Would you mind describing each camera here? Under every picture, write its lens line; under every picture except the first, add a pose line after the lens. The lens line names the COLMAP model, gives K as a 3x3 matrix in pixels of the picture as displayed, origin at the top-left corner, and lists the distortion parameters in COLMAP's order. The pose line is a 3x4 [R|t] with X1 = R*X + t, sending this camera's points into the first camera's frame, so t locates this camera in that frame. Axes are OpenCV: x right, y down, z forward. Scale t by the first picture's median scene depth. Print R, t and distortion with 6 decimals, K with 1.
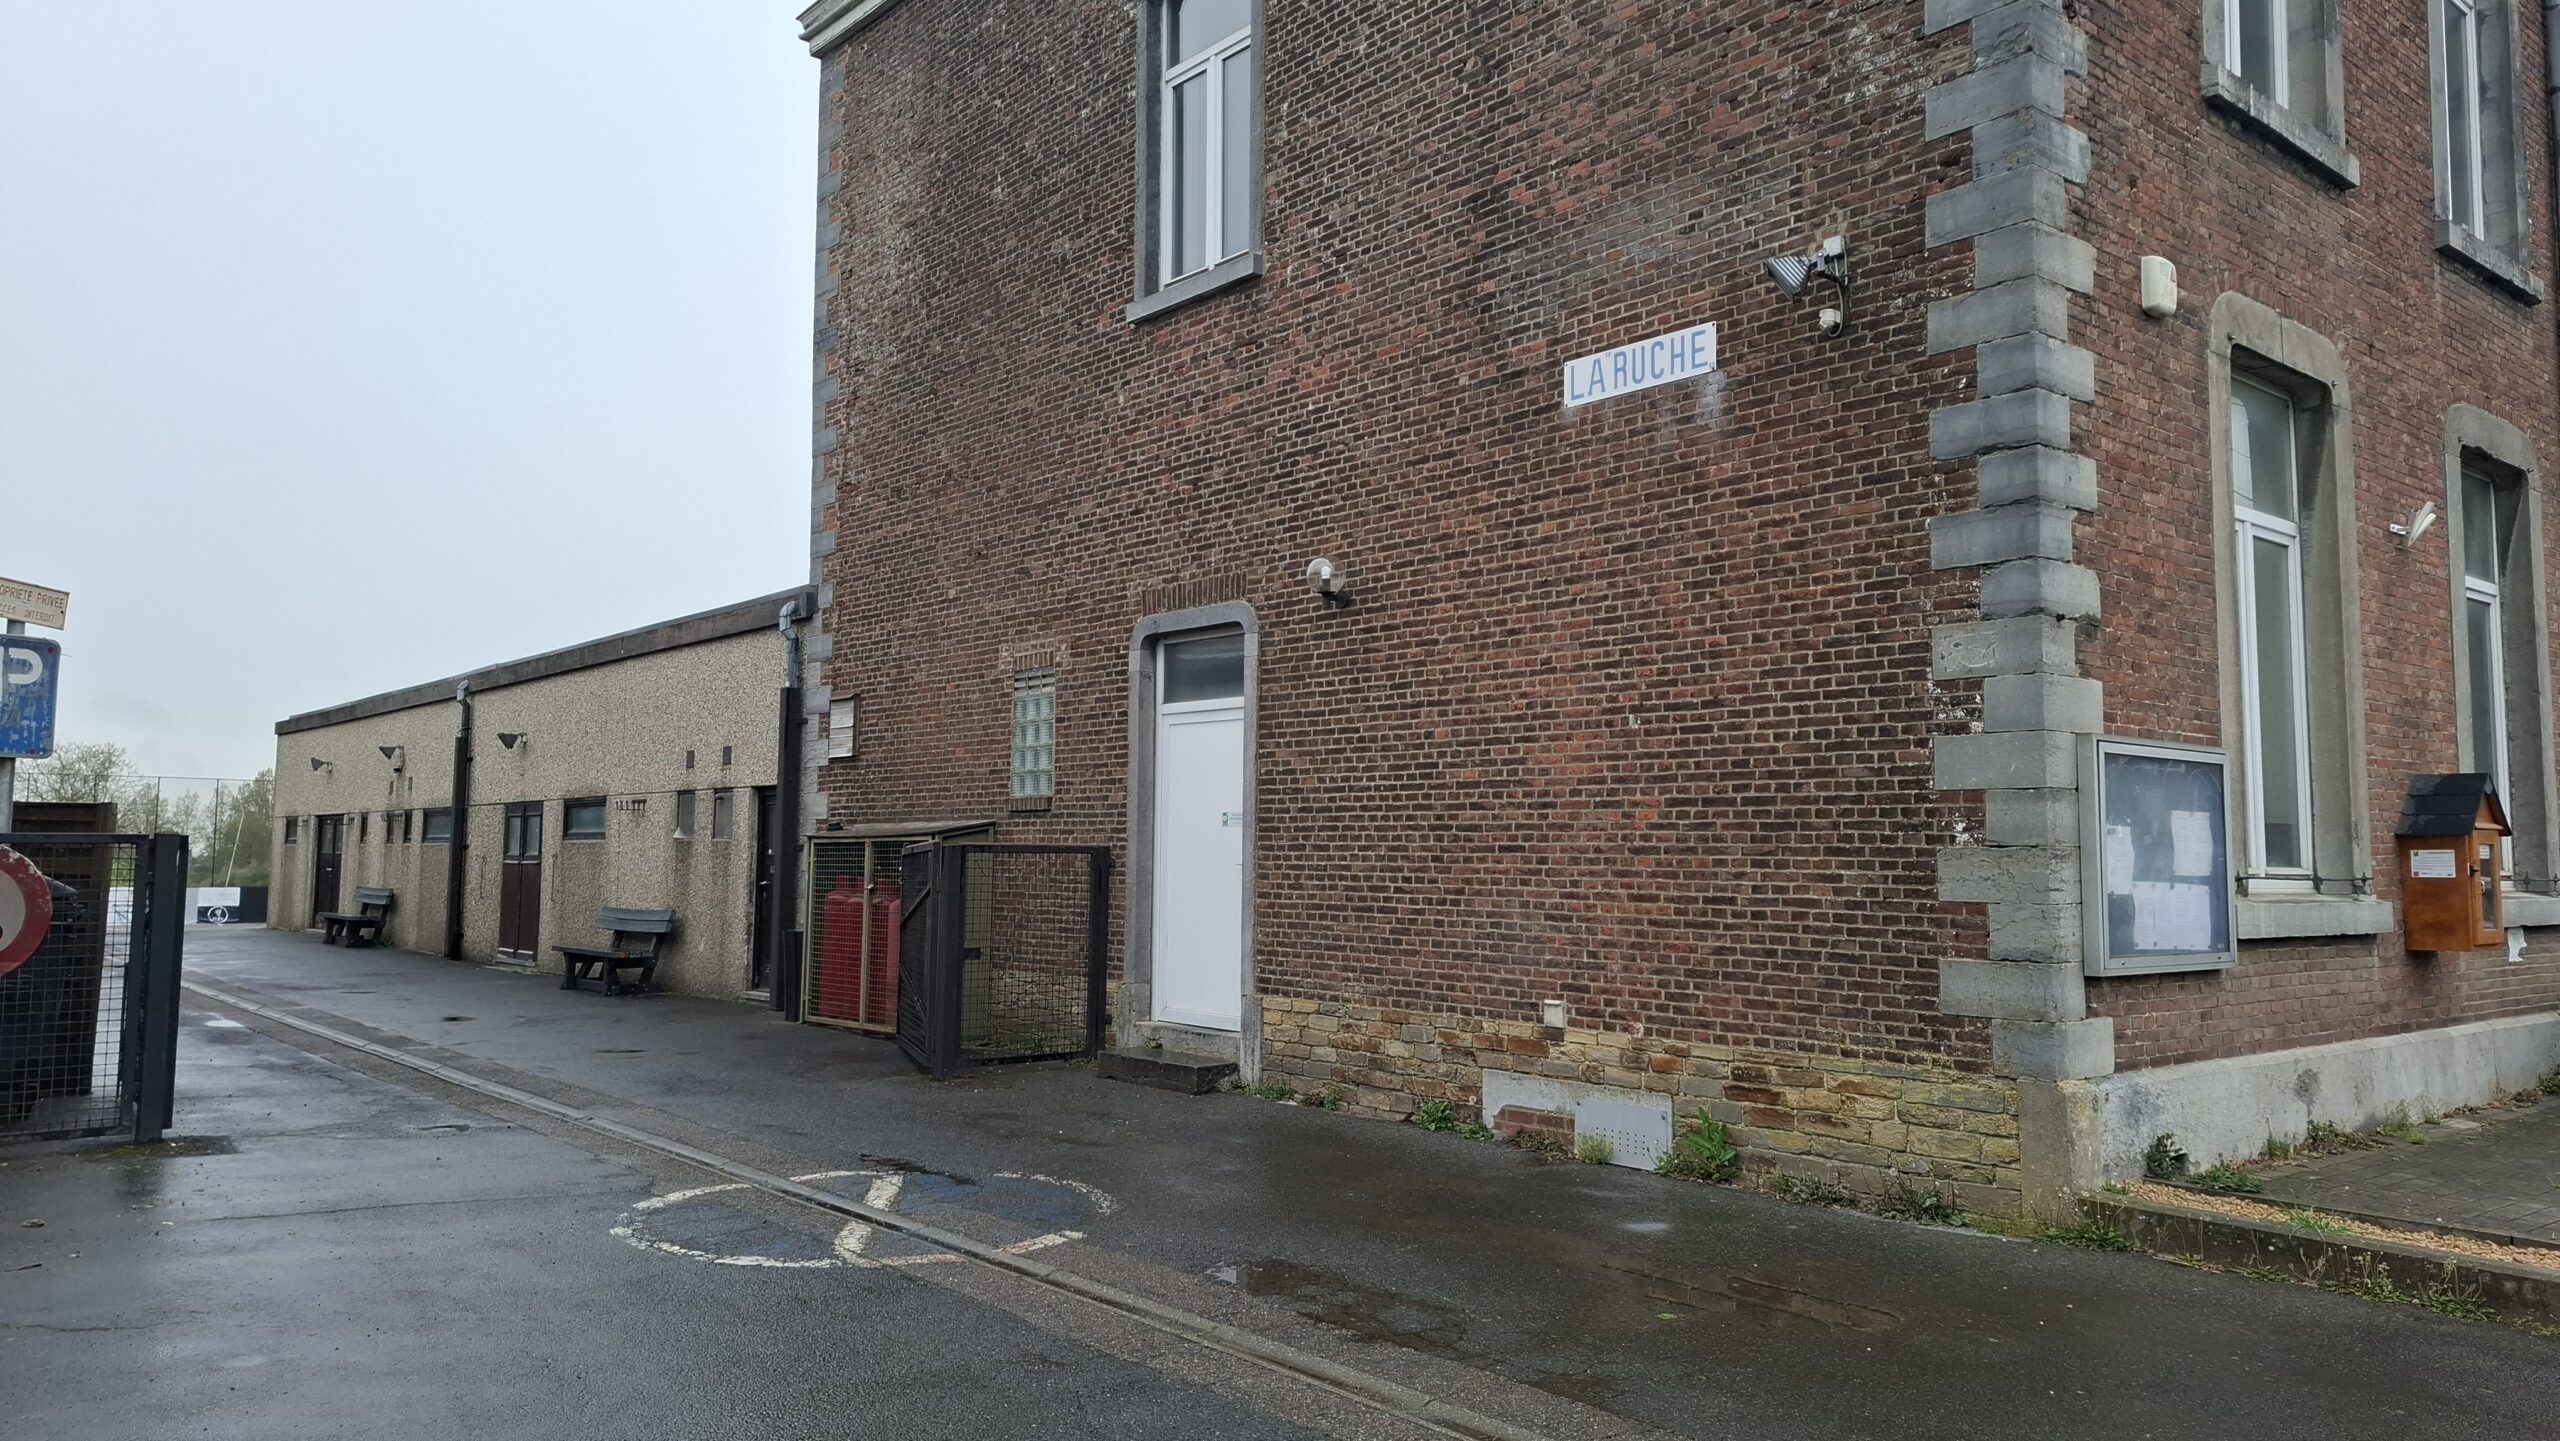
lens RADIAL K [[1768.3, 0, 1305.2], [0, 1768.3, 727.5], [0, 0, 1]] dist [0.111224, -0.155846]
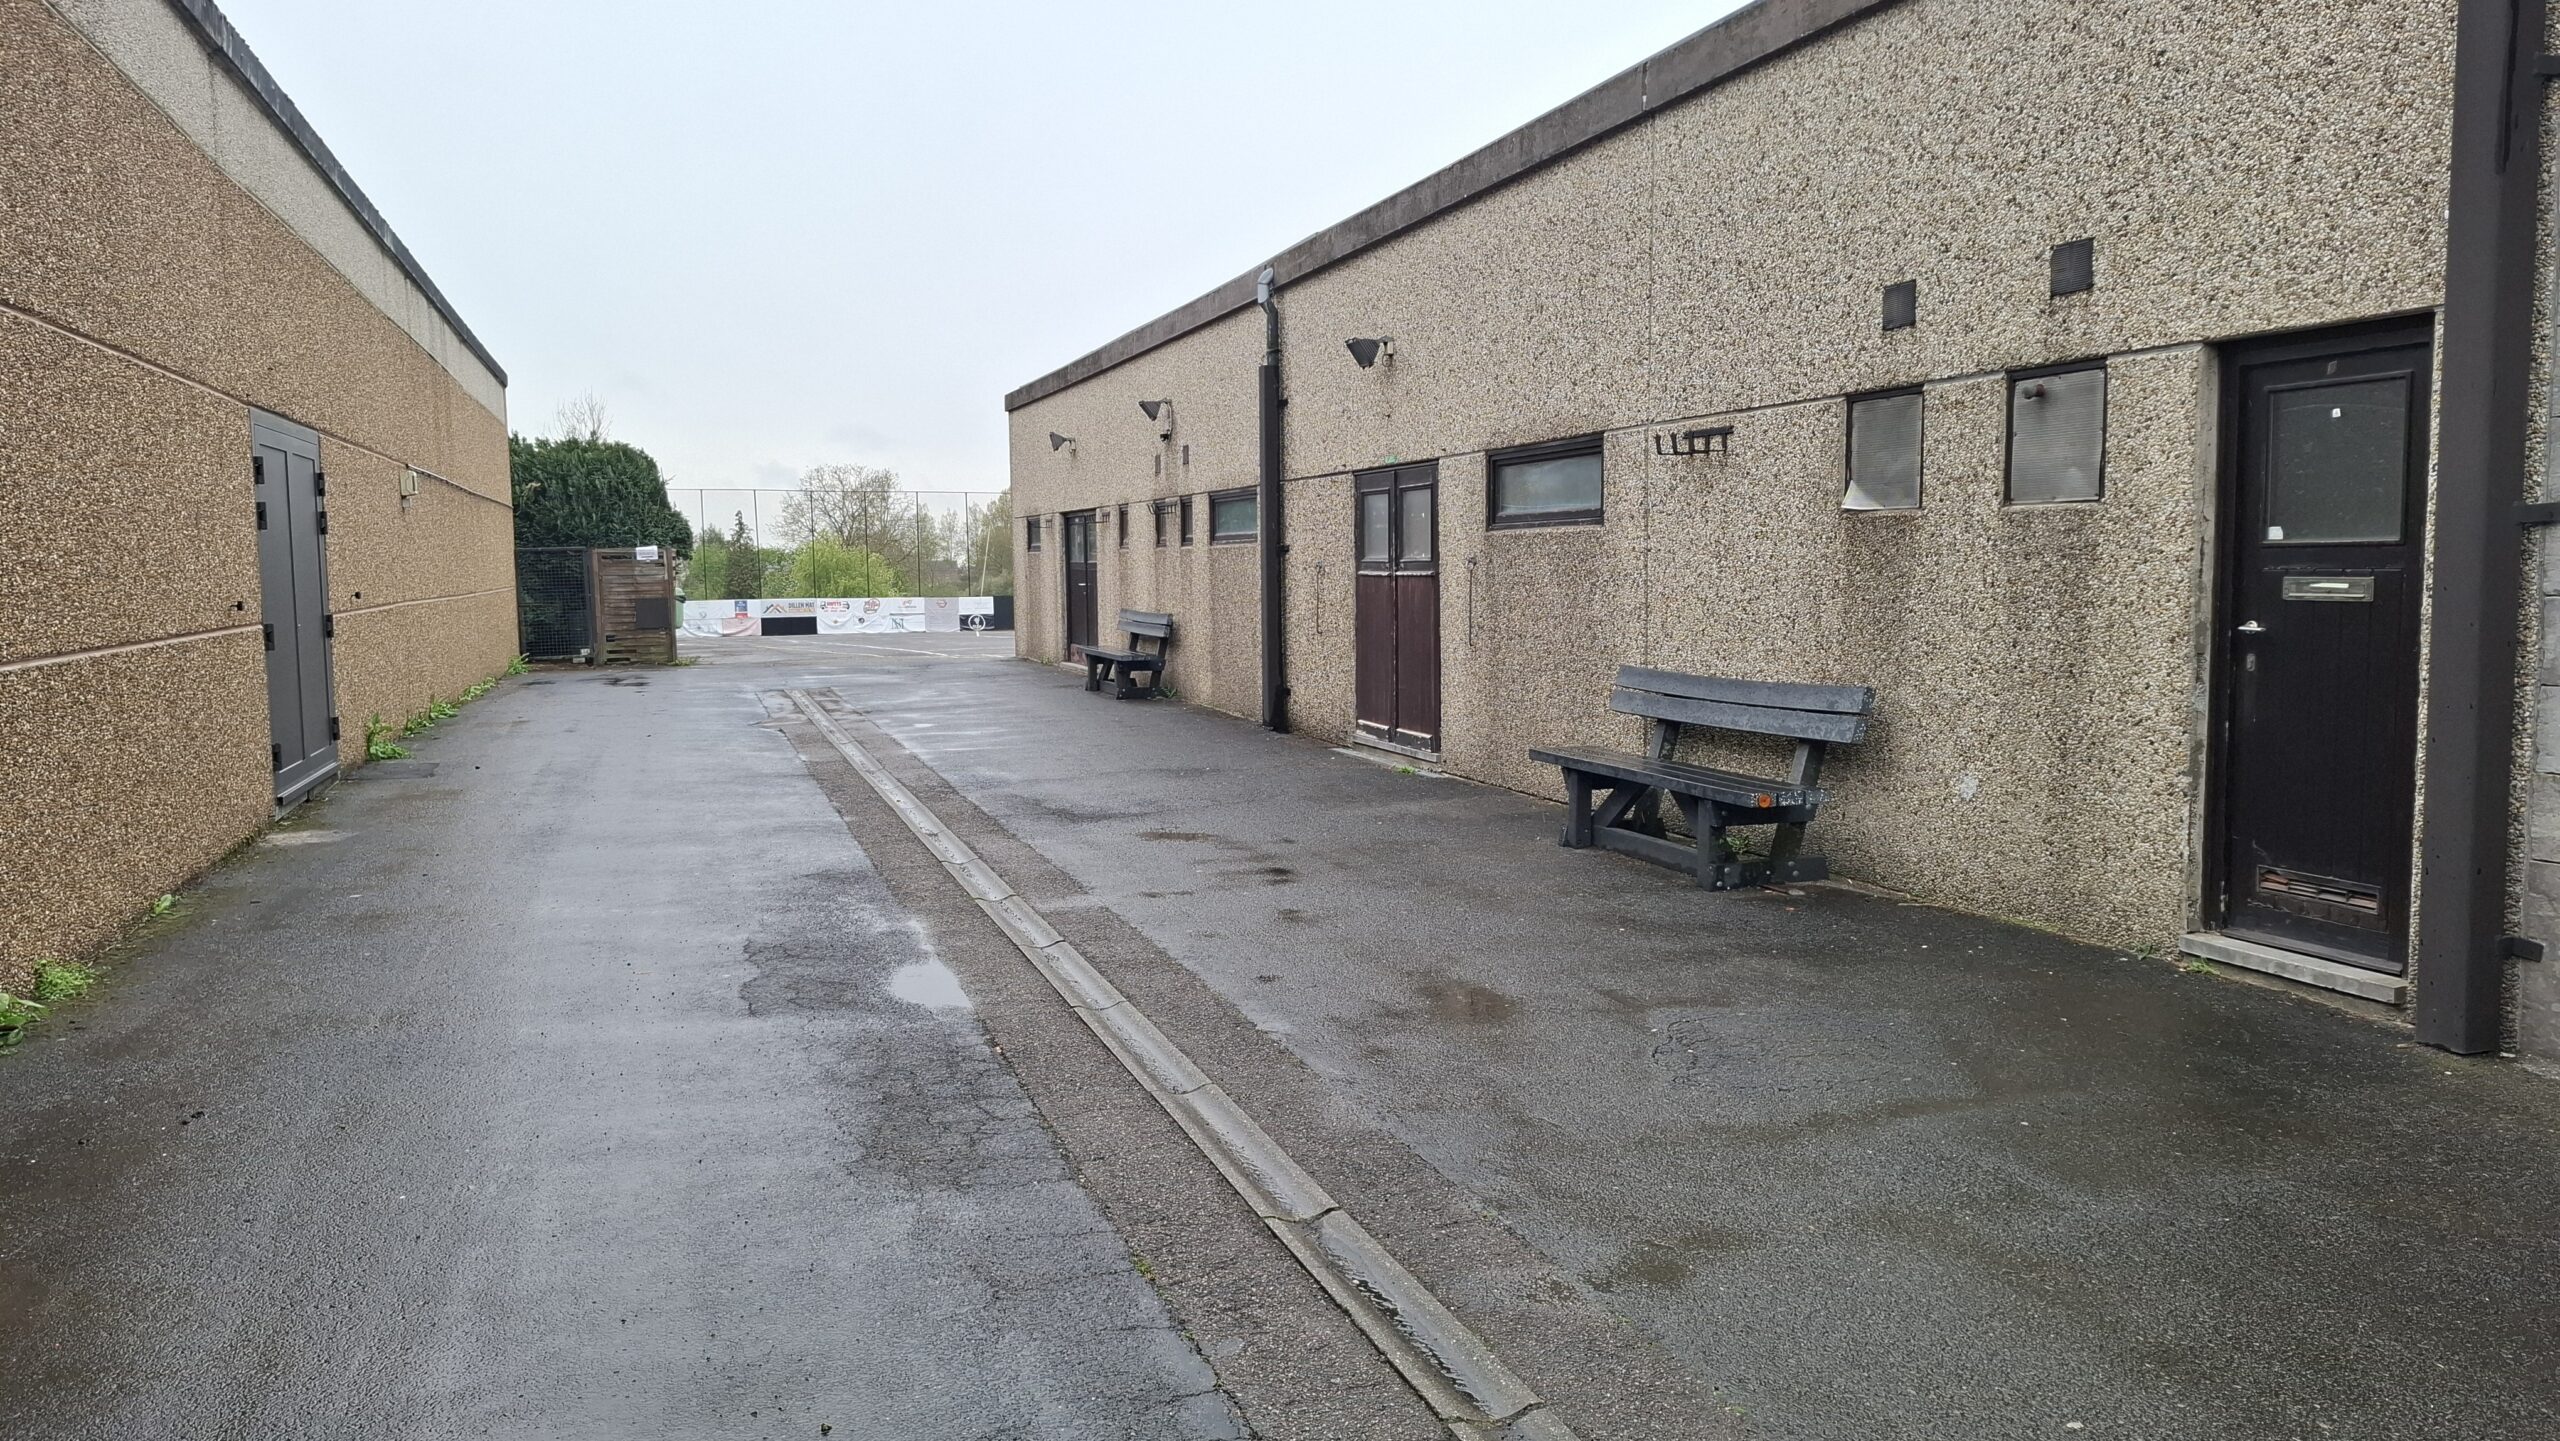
lens RADIAL K [[1768.3, 0, 1305.2], [0, 1768.3, 727.5], [0, 0, 1]] dist [0.111224, -0.155846]
pose [[0.935794, 0.012298, -0.352332, -0.245850], [0.047402, 0.985927, 0.160314, 0.029877], [0.349345, -0.166723, 0.922042, 0.434400]]
